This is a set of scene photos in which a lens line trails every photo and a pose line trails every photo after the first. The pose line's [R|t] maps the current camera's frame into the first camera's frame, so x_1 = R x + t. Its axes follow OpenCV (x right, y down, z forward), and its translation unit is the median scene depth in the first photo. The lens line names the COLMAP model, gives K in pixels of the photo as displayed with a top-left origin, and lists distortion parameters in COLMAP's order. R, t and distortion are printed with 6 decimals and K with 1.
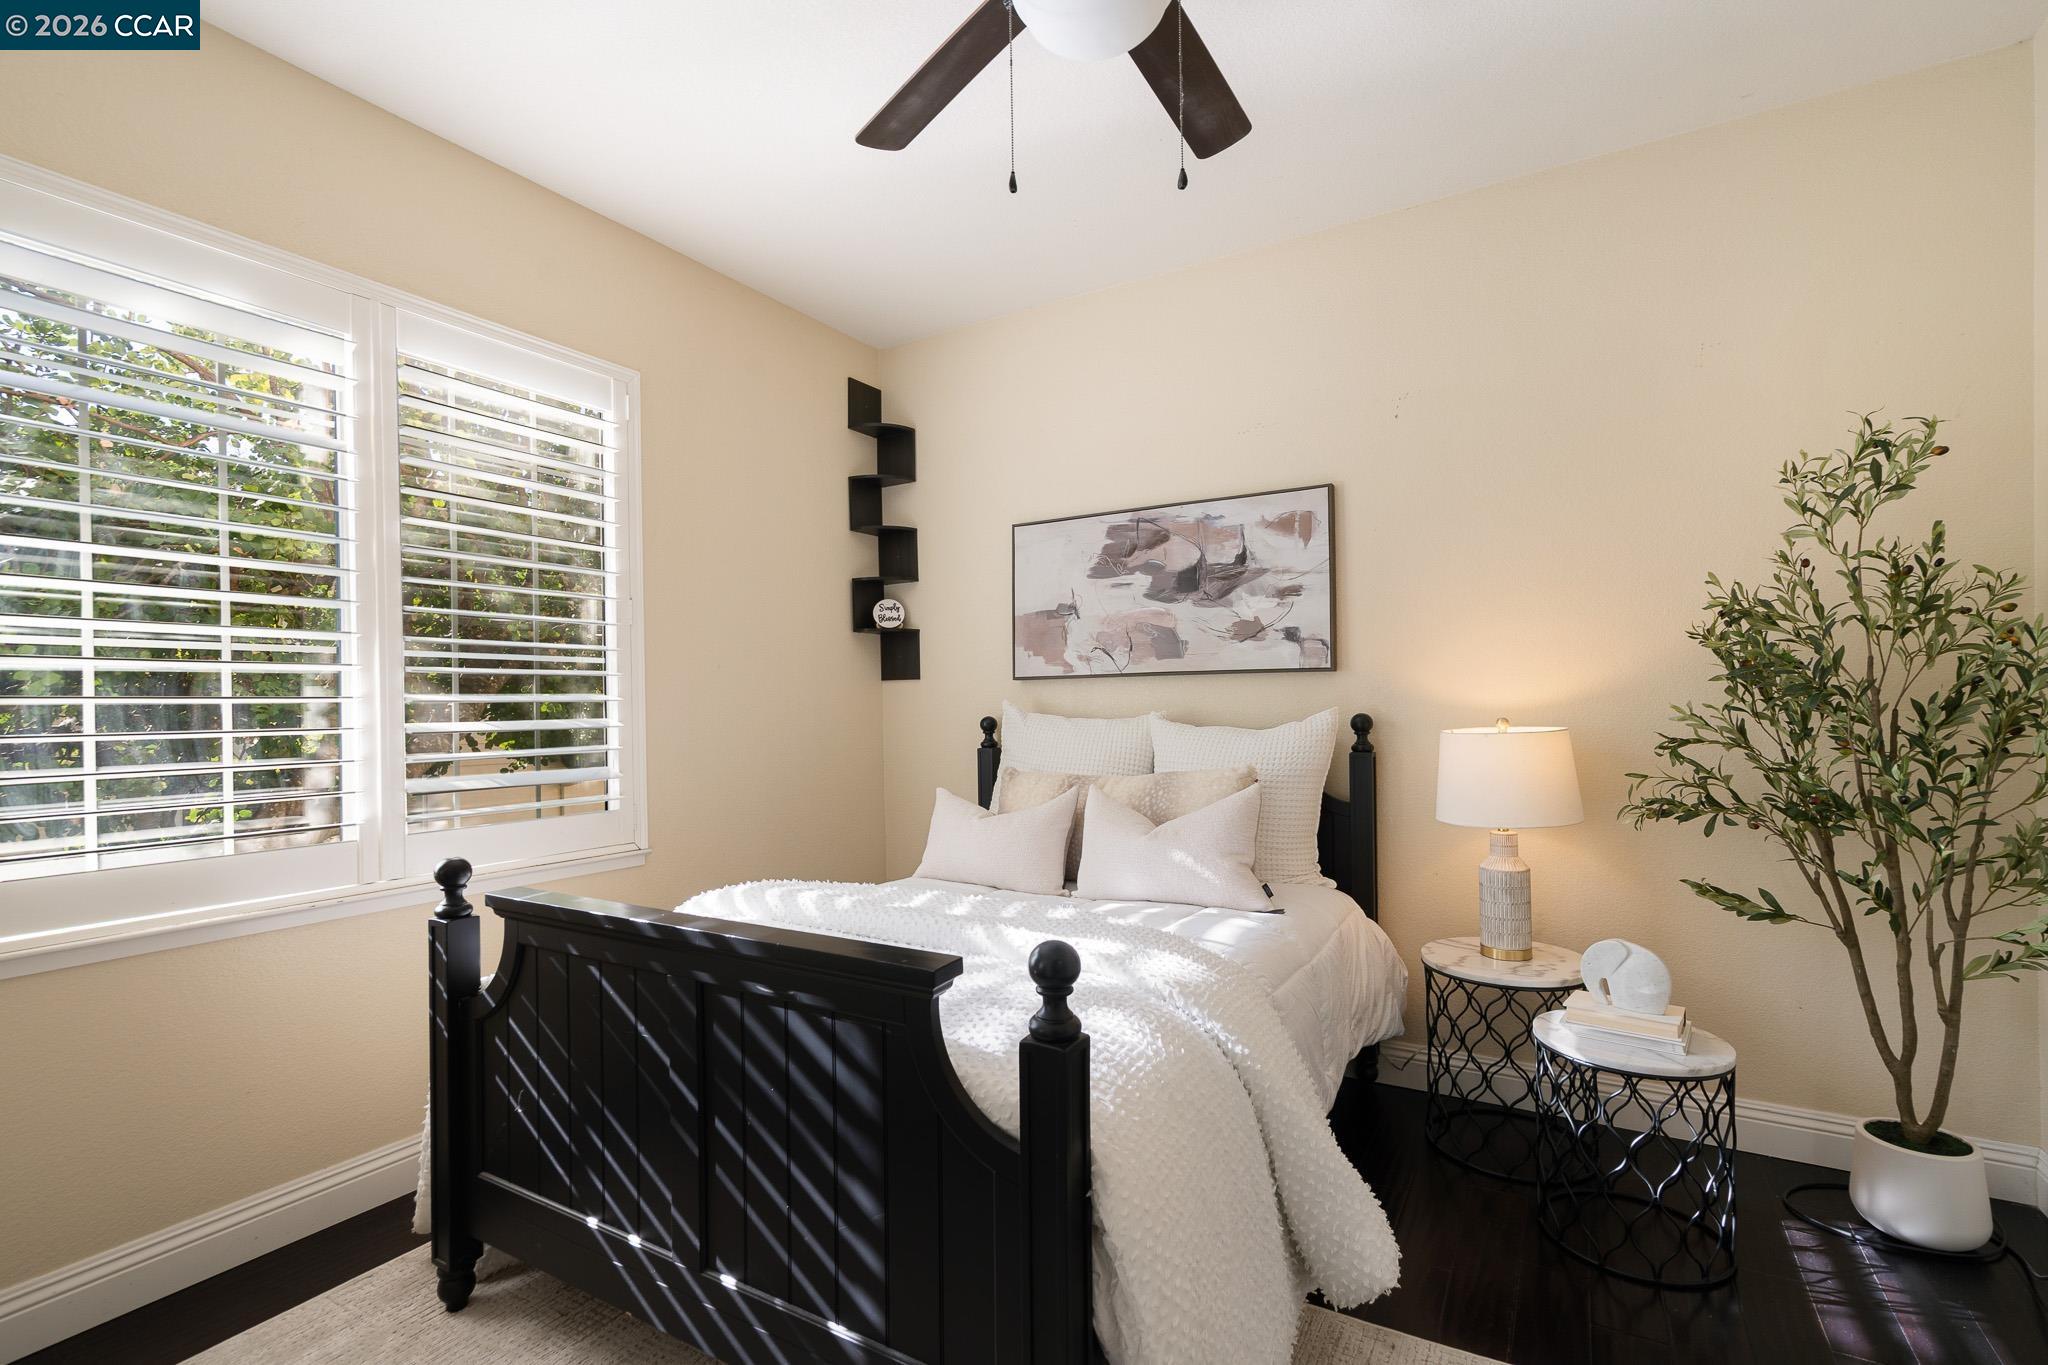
lens RADIAL K [[947.0, 0, 1014.9], [0, 947.0, 700.4], [0, 0, 1]] dist [-0.012026, 0.003695]
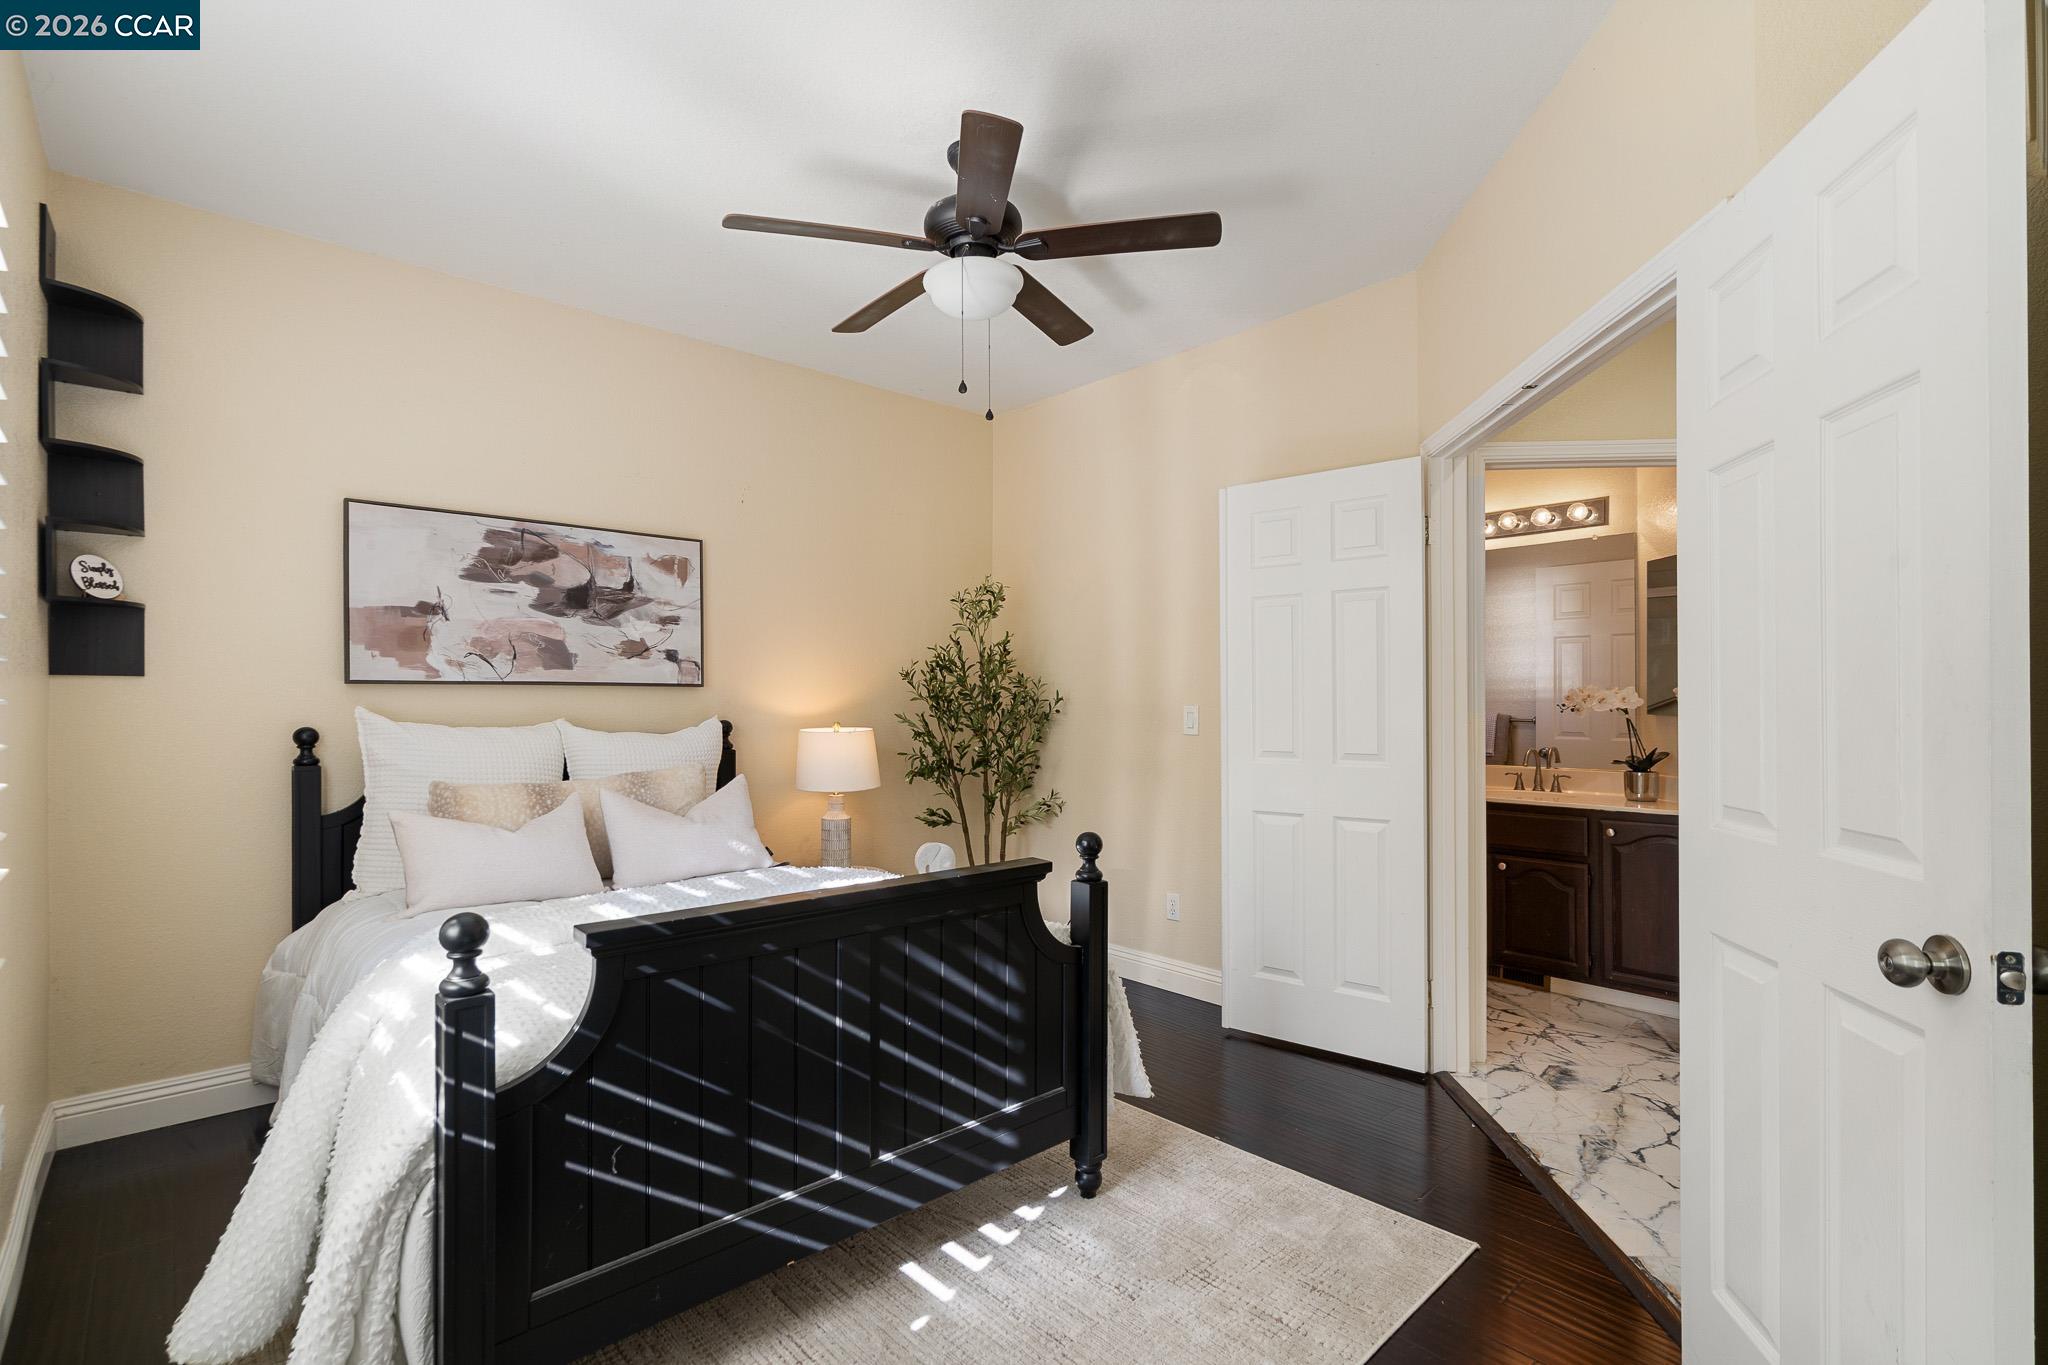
lens RADIAL K [[947.0, 0, 1019.1], [0, 947.0, 684.4], [0, 0, 1]] dist [-0.012026, 0.003695]
pose [[0.277656, 0.029764, 0.960219, -0.706793], [-0.007312, 0.999556, -0.028869, -0.000961], [-0.960653, 0.000994, 0.277750, 0.217091]]
